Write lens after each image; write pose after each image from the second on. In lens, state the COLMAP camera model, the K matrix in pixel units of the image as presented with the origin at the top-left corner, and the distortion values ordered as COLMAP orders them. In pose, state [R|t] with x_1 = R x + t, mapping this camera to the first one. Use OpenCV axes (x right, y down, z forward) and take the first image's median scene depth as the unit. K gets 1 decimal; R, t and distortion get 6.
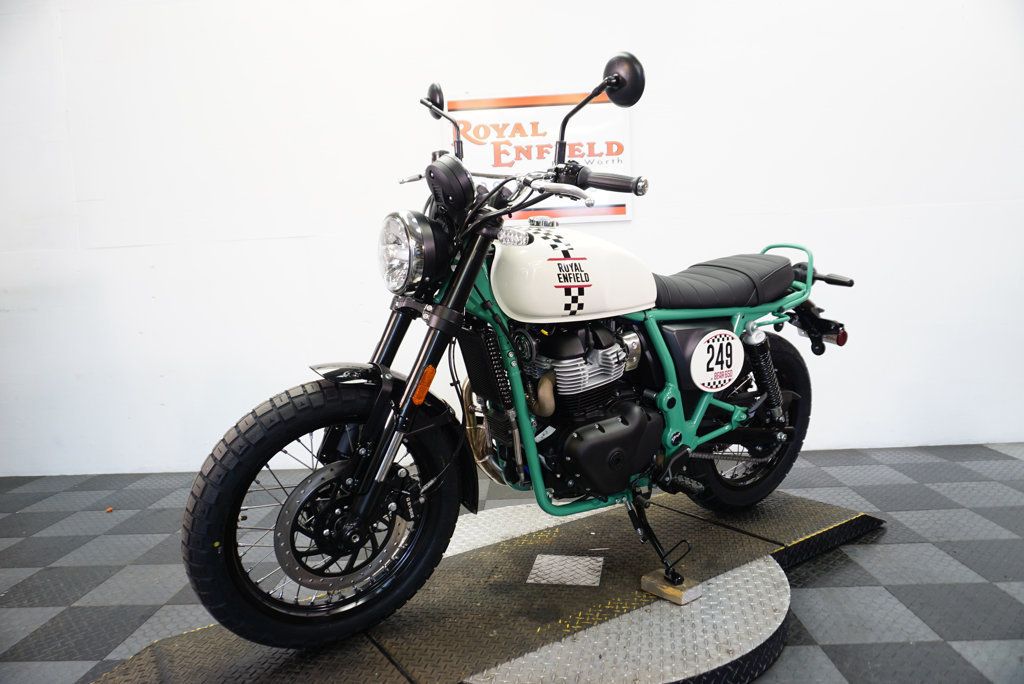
lens RADIAL K [[687.8, 0, 504.8], [0, 687.8, 334.1], [0, 0, 1]] dist [-0.067024, 0.050024]
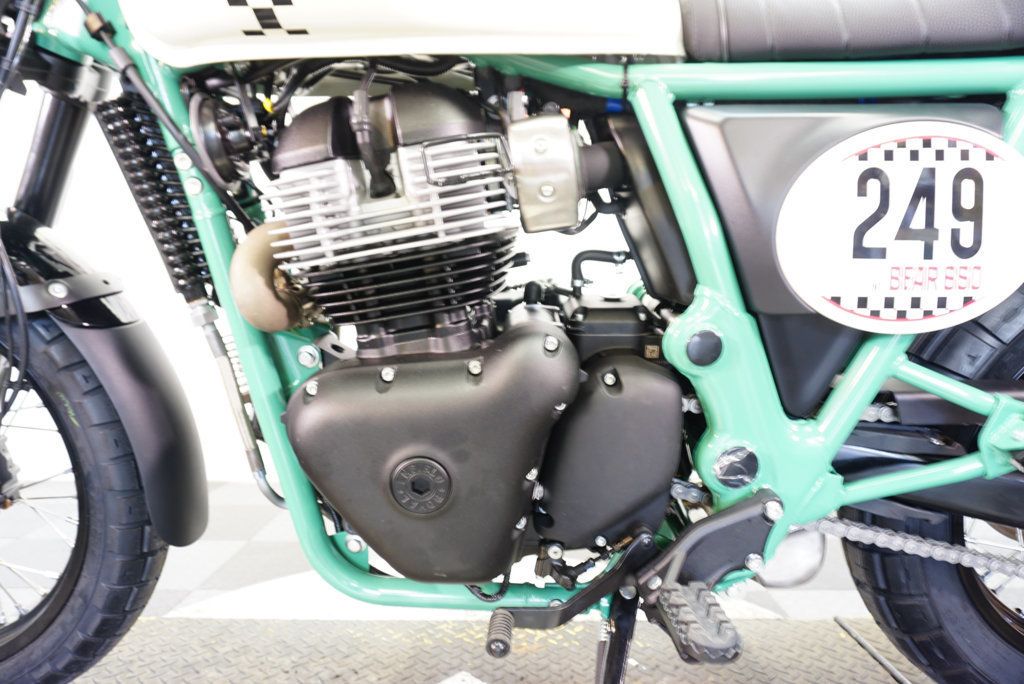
lens RADIAL K [[687.8, 0, 504.8], [0, 687.8, 334.1], [0, 0, 1]] dist [-0.067024, 0.050024]
pose [[0.827272, 0.063324, -0.558222, 0.343393], [-0.074517, 0.997216, 0.002690, 0.100077], [0.556838, 0.039372, 0.829687, 0.686202]]
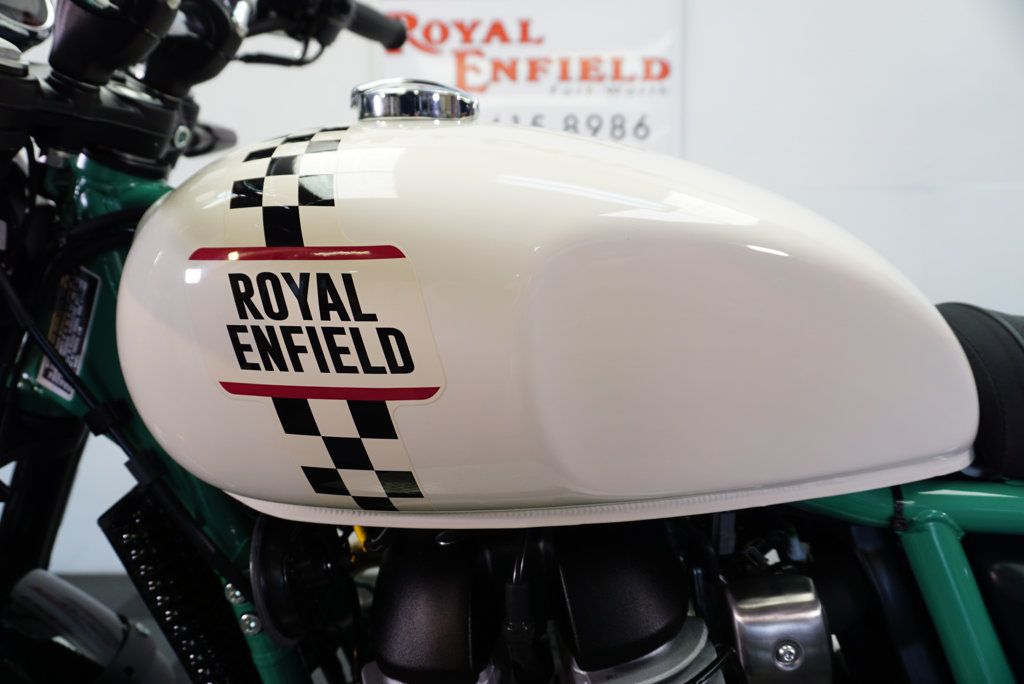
lens RADIAL K [[698.9, 0, 507.6], [0, 698.9, 337.0], [0, 0, 1]] dist [-0.070508, 0.040782]
pose [[0.826032, 0.089843, -0.556416, 0.215037], [-0.070963, 0.995936, 0.055463, -0.084784], [0.559138, -0.006329, 0.829051, 0.732001]]
